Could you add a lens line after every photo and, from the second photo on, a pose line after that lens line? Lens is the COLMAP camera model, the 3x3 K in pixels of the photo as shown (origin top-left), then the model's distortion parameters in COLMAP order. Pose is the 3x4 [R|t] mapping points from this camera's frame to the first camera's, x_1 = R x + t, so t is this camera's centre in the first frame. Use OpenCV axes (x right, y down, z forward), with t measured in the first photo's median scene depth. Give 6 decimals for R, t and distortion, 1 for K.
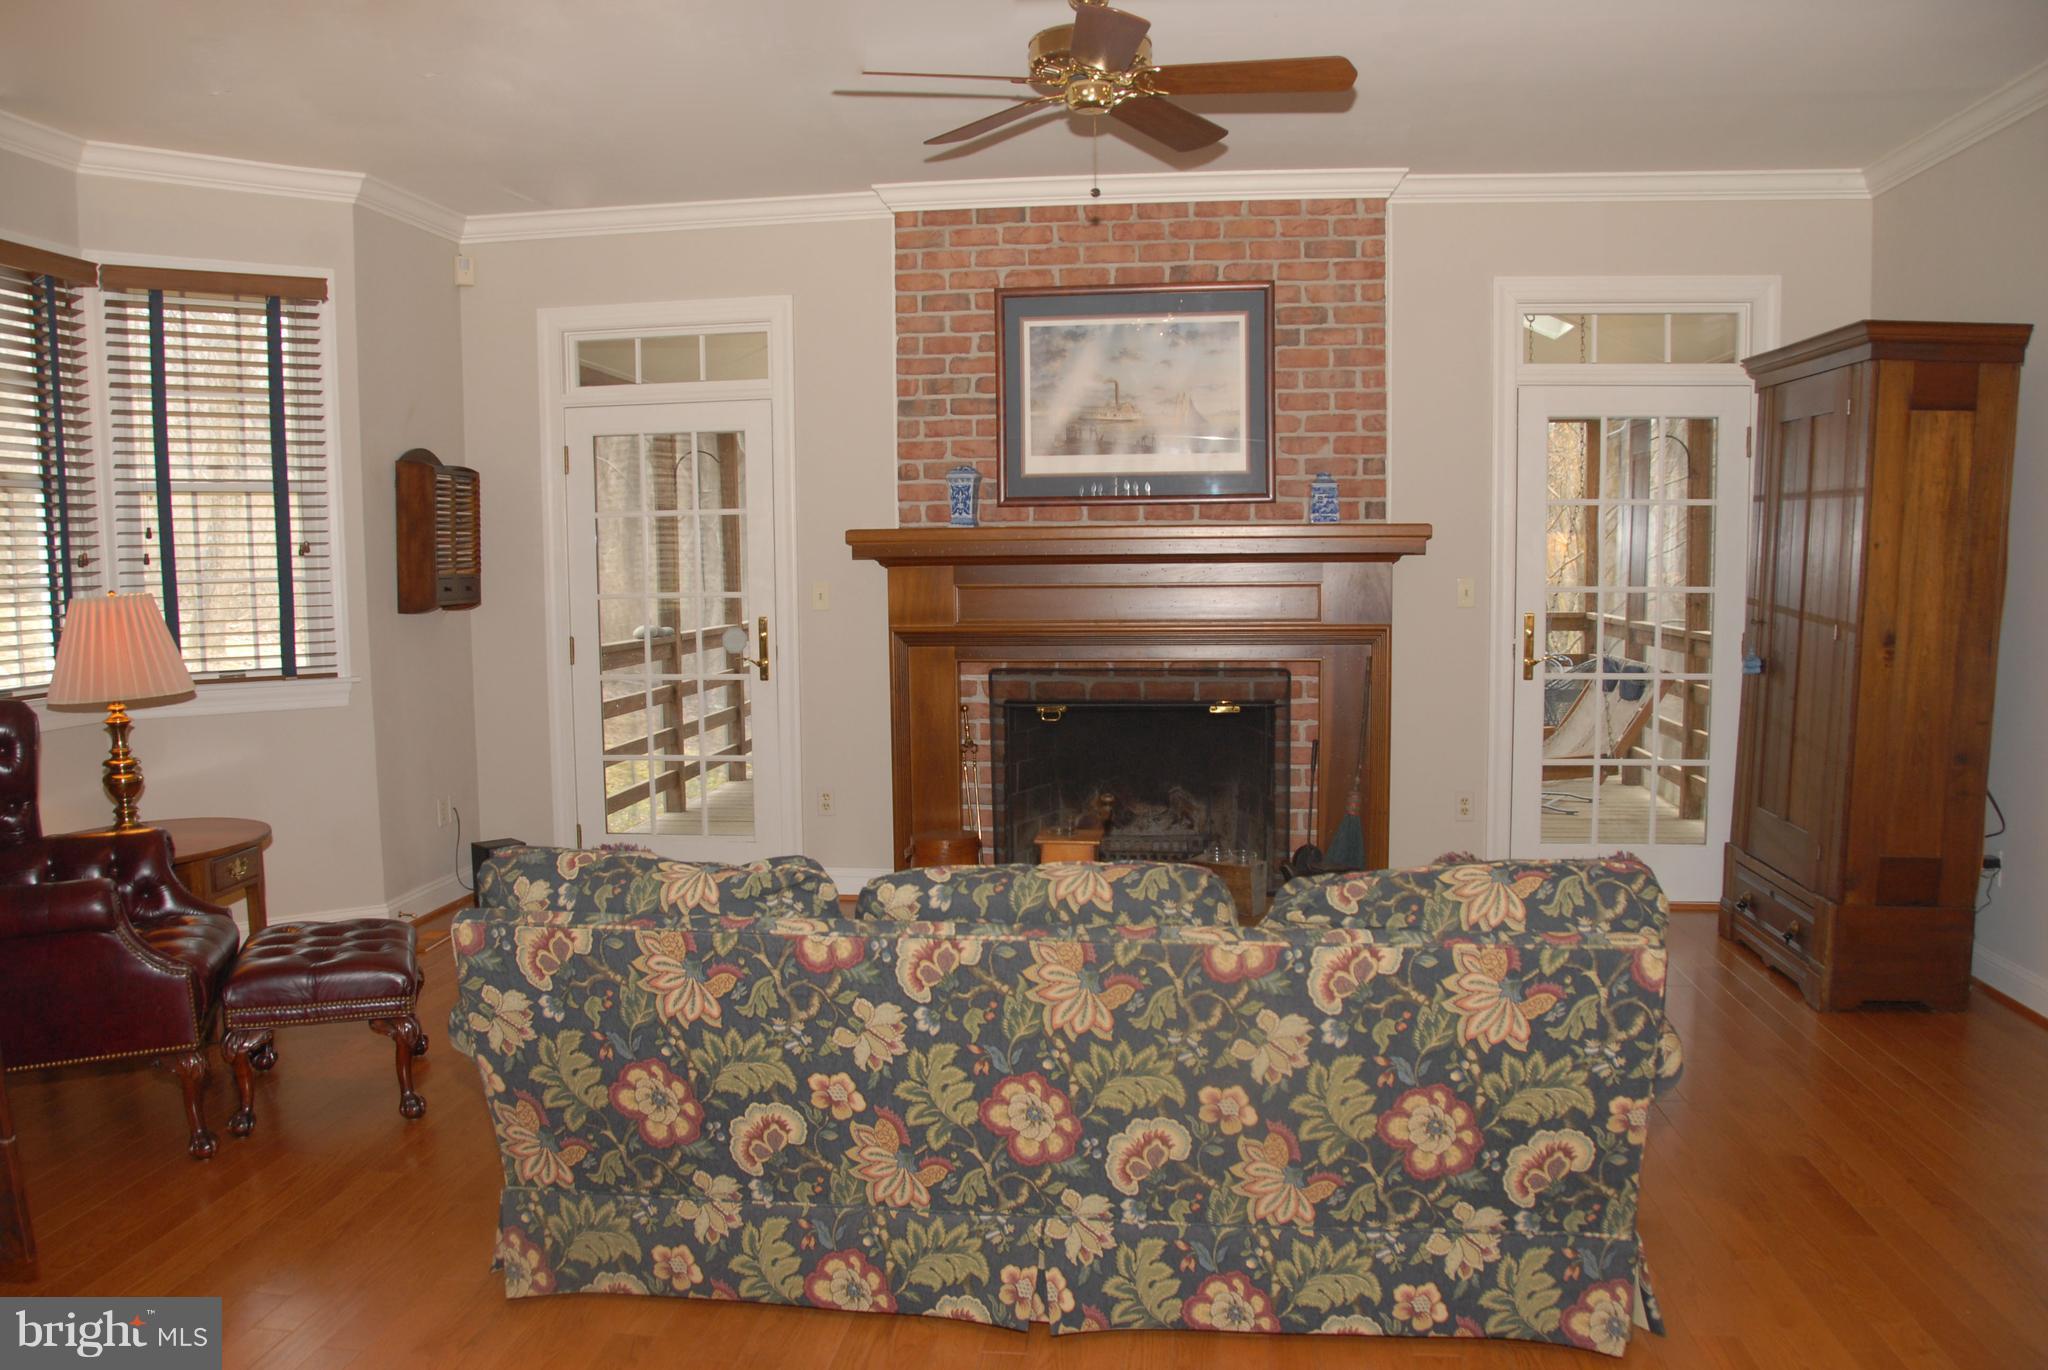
lens RADIAL K [[1608.5, 0, 1013.2], [0, 1608.5, 719.5], [0, 0, 1]] dist [-0.161251, 0.118254]
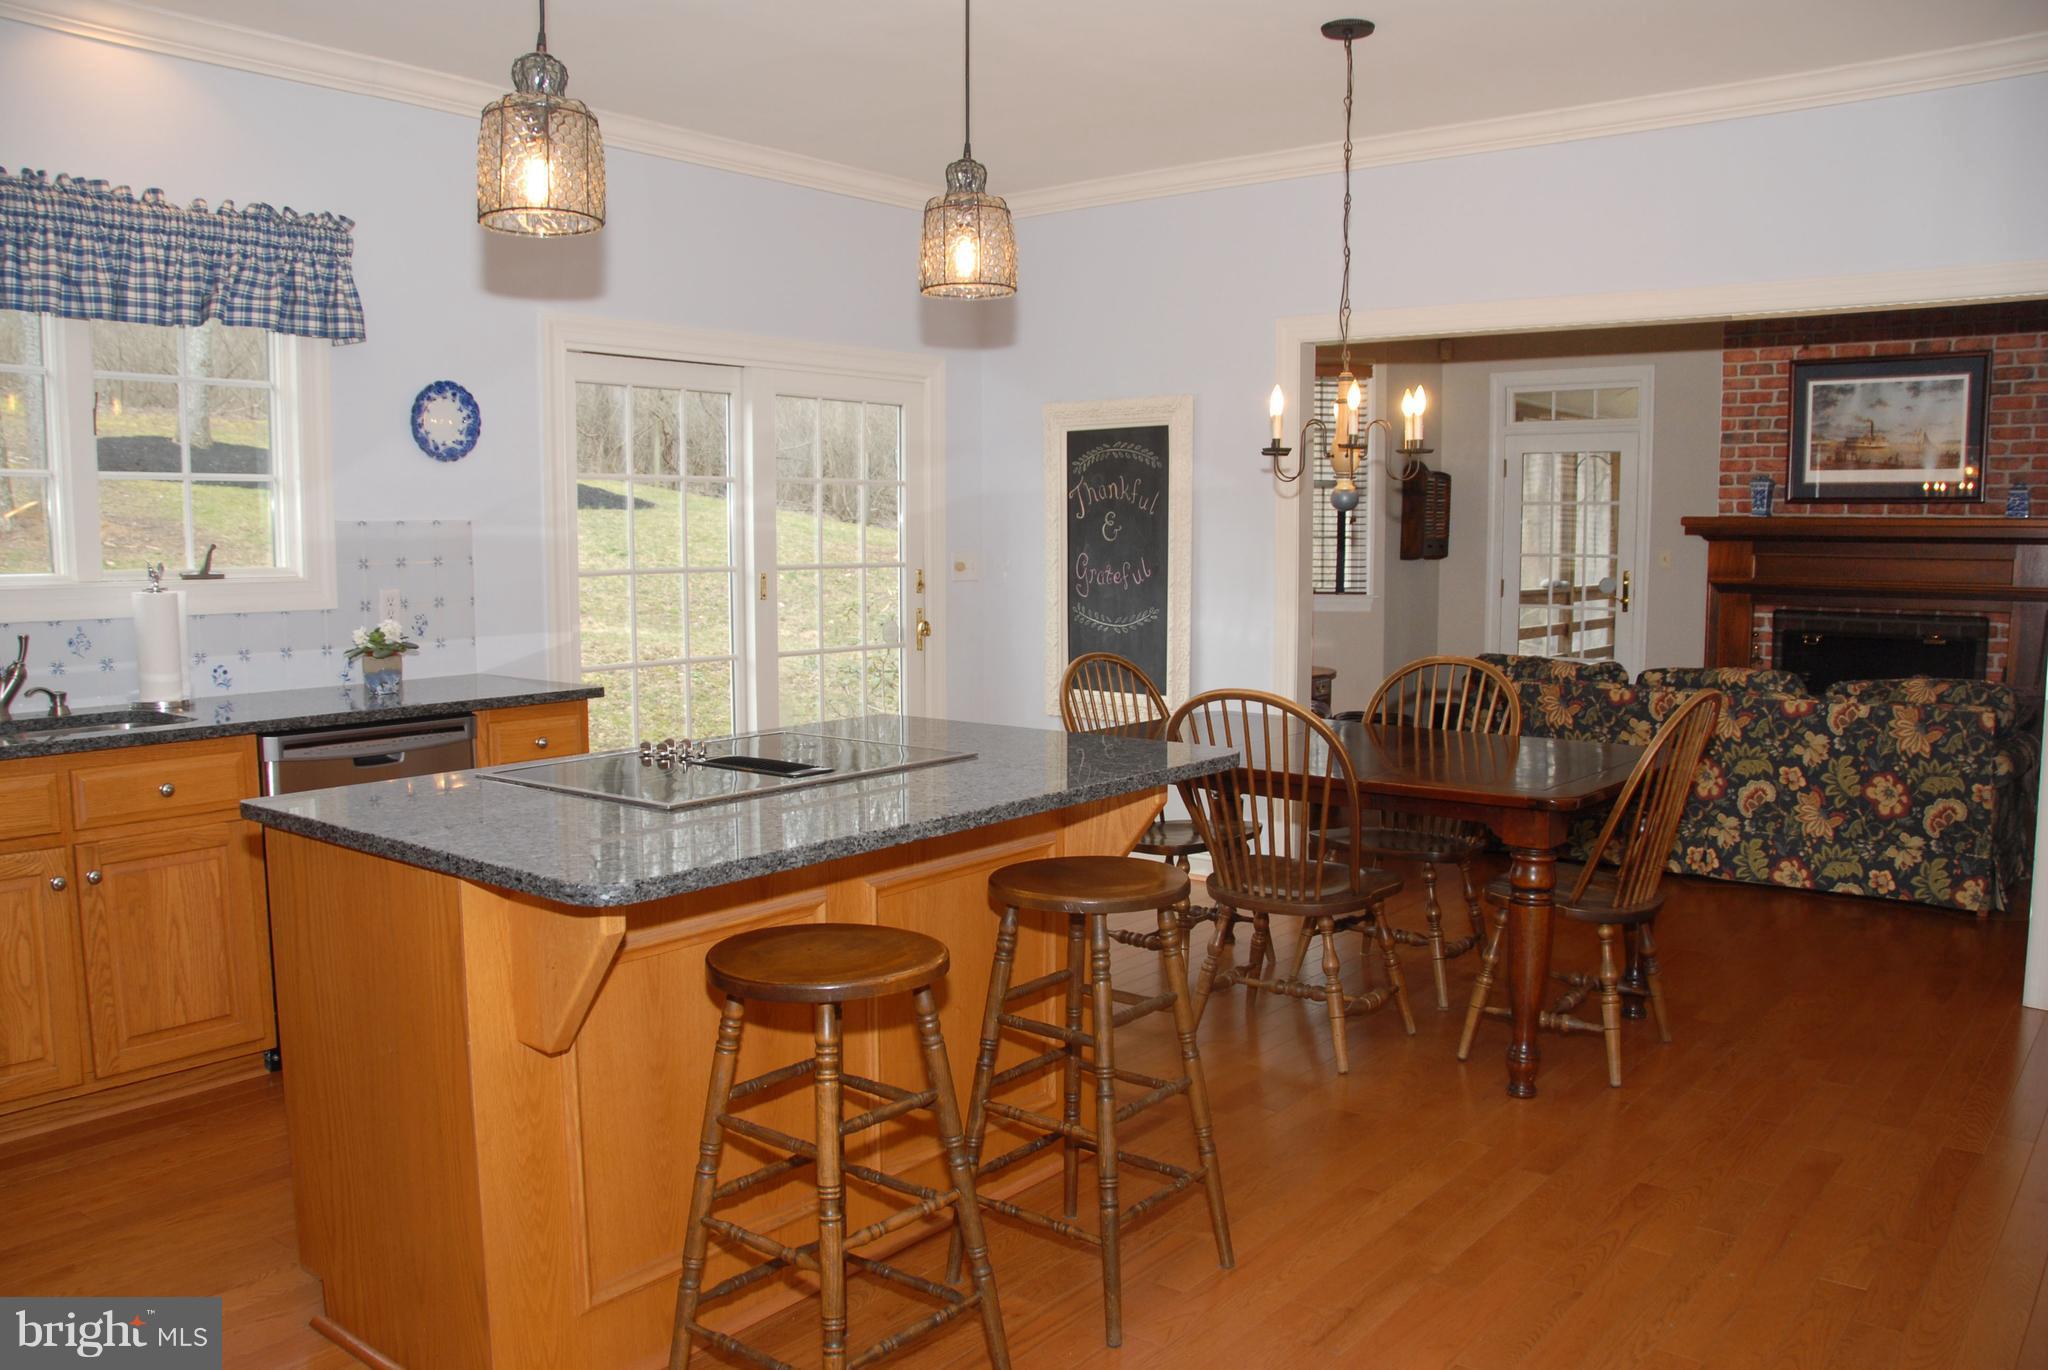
lens RADIAL K [[1608.5, 0, 1007.4], [0, 1608.5, 714.7], [0, 0, 1]] dist [-0.161251, 0.118254]
pose [[0.849875, 0.070780, -0.522209, 0.176875], [-0.063497, 0.997473, 0.031858, 0.082032], [0.523144, 0.006083, 0.852222, -0.780023]]
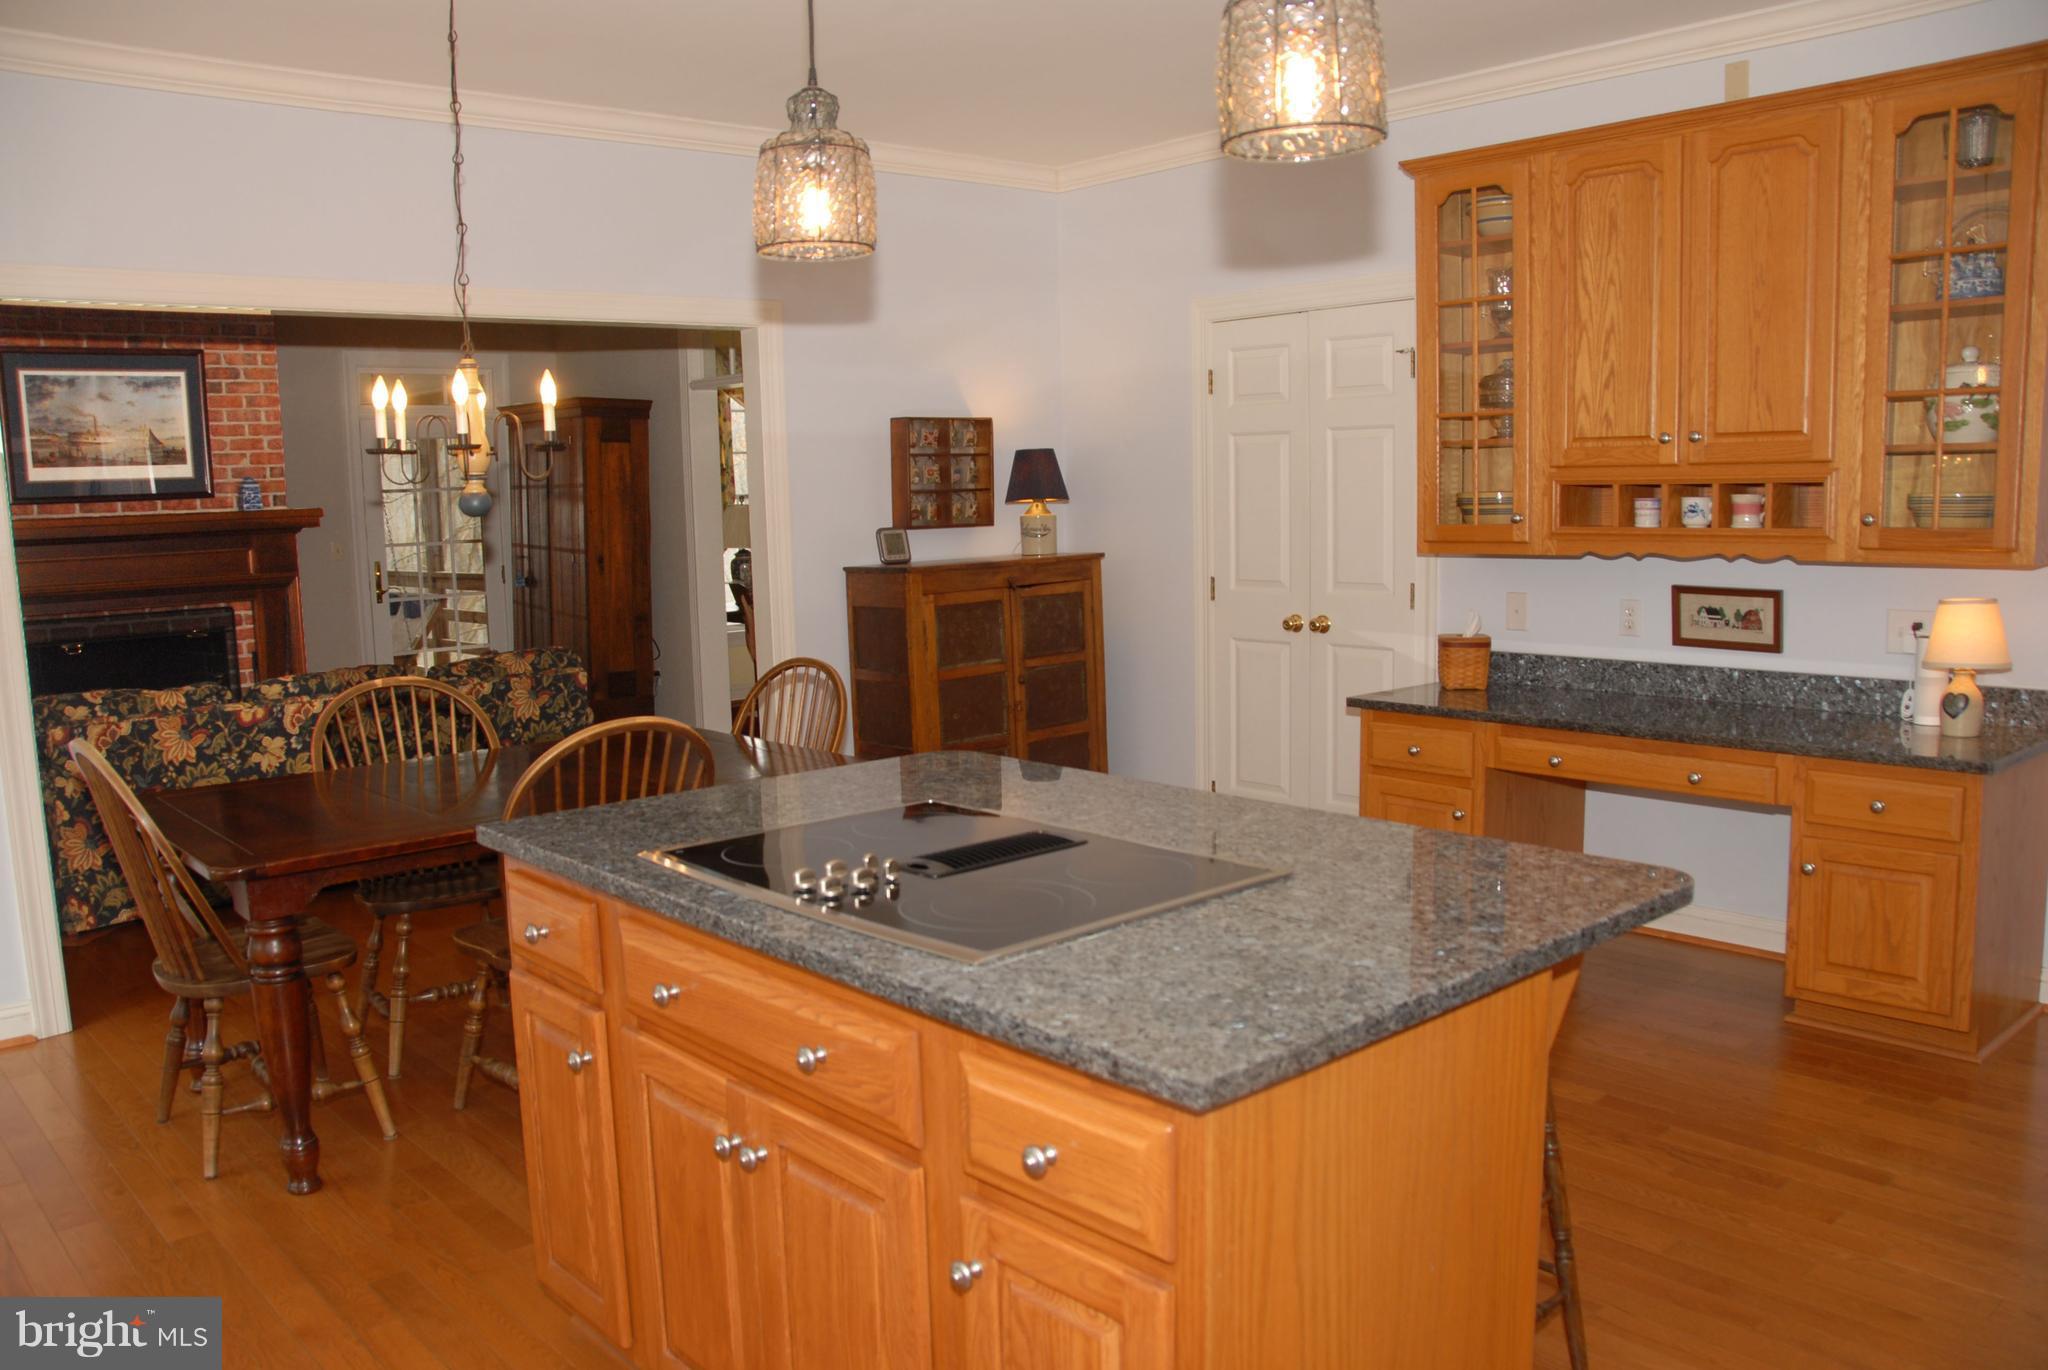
lens RADIAL K [[1608.5, 0, 1015.7], [0, 1608.5, 717.2], [0, 0, 1]] dist [-0.161251, 0.118254]
pose [[0.655672, -0.113063, 0.746532, -0.538648], [0.096767, 0.993154, 0.065425, 0.057350], [-0.748819, 0.029343, 0.662125, -0.630043]]
